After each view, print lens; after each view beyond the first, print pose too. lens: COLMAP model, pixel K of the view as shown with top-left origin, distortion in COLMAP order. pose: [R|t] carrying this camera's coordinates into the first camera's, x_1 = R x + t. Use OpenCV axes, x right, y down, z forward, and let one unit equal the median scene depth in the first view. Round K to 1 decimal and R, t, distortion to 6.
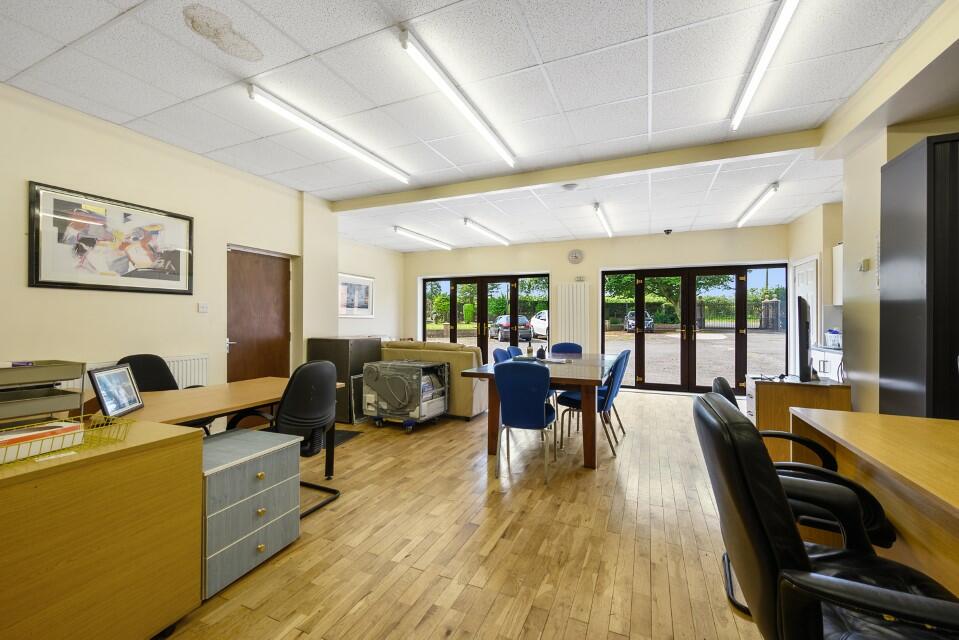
lens RADIAL K [[383.9, 0, 479.5], [0, 383.9, 320.0], [0, 0, 1]] dist [-0.031047, -0.000126]
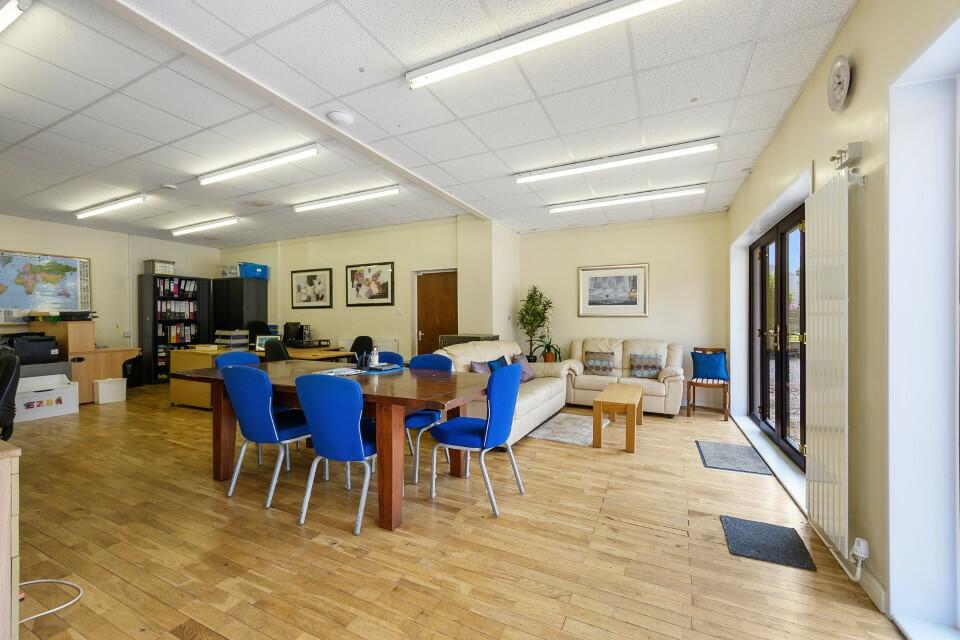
lens RADIAL K [[384.3, 0, 480.0], [0, 384.3, 320.0], [0, 0, 1]] dist [-0.031047, -0.000126]
pose [[-0.019042, -0.035459, -0.999190, 1.063321], [-0.006301, 0.999355, -0.035345, 0.065766], [0.999799, 0.005623, -0.019253, 1.506514]]
